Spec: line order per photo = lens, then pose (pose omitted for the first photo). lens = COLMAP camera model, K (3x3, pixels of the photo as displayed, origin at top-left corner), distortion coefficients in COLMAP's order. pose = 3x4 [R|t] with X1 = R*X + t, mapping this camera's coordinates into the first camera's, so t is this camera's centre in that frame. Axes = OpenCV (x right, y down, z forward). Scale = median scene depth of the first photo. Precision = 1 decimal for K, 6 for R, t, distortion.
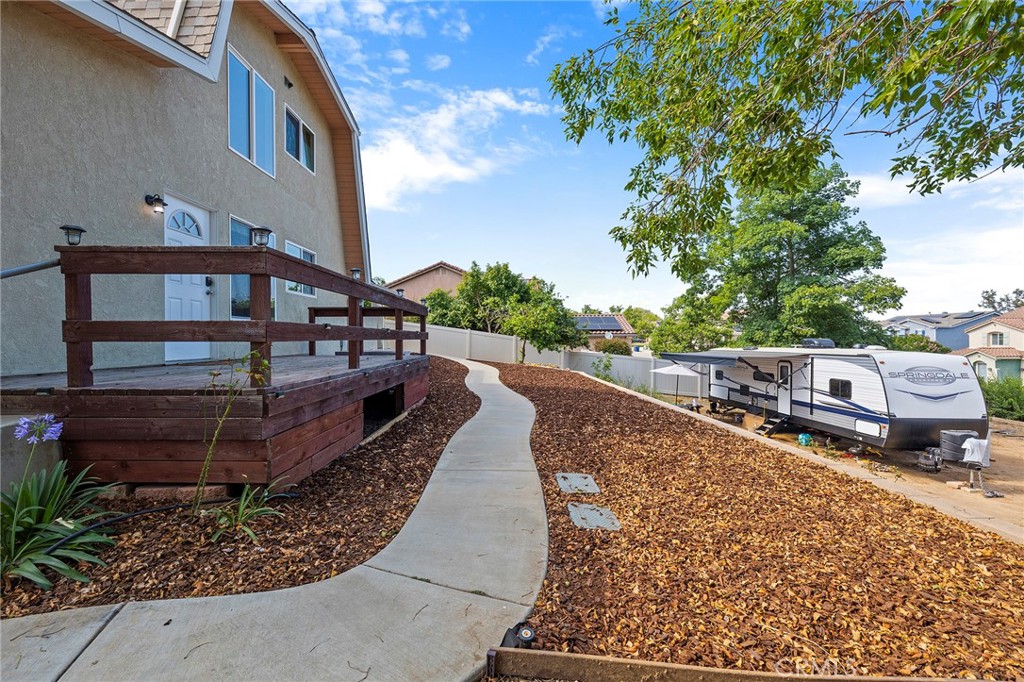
lens RADIAL K [[430.5, 0, 508.7], [0, 430.5, 339.1], [0, 0, 1]] dist [0.003033, 0.000458]
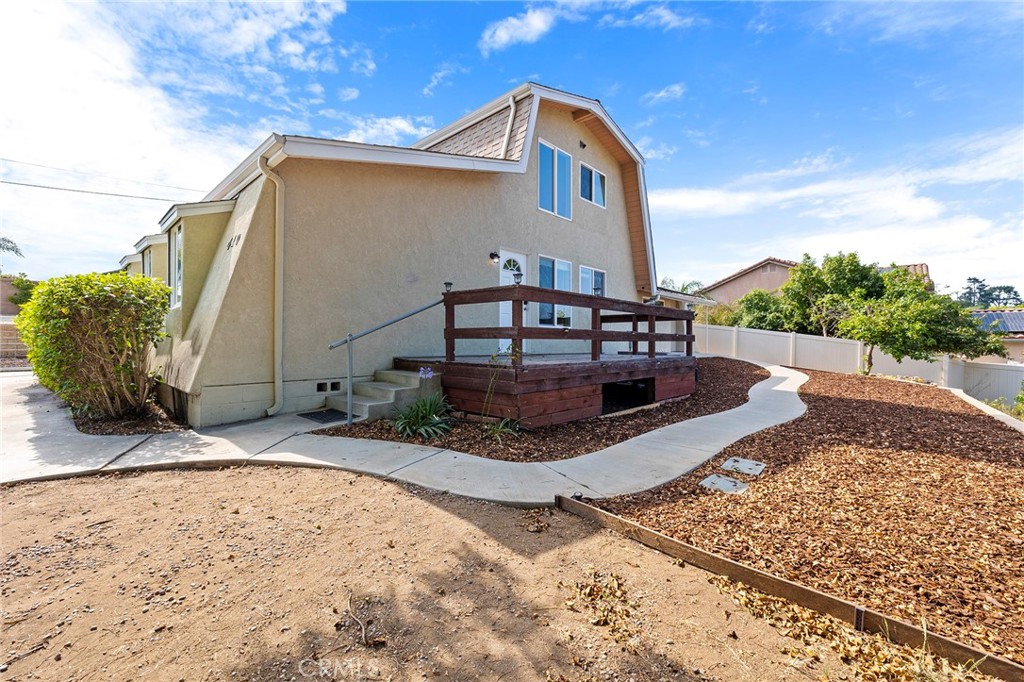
lens RADIAL K [[430.5, 0, 508.7], [0, 430.5, 339.1], [0, 0, 1]] dist [0.003033, 0.000458]
pose [[0.737485, 0.000598, -0.675363, 0.336333], [-0.008634, 0.999926, -0.008543, 0.013251], [0.675308, 0.012132, 0.737436, -0.177652]]
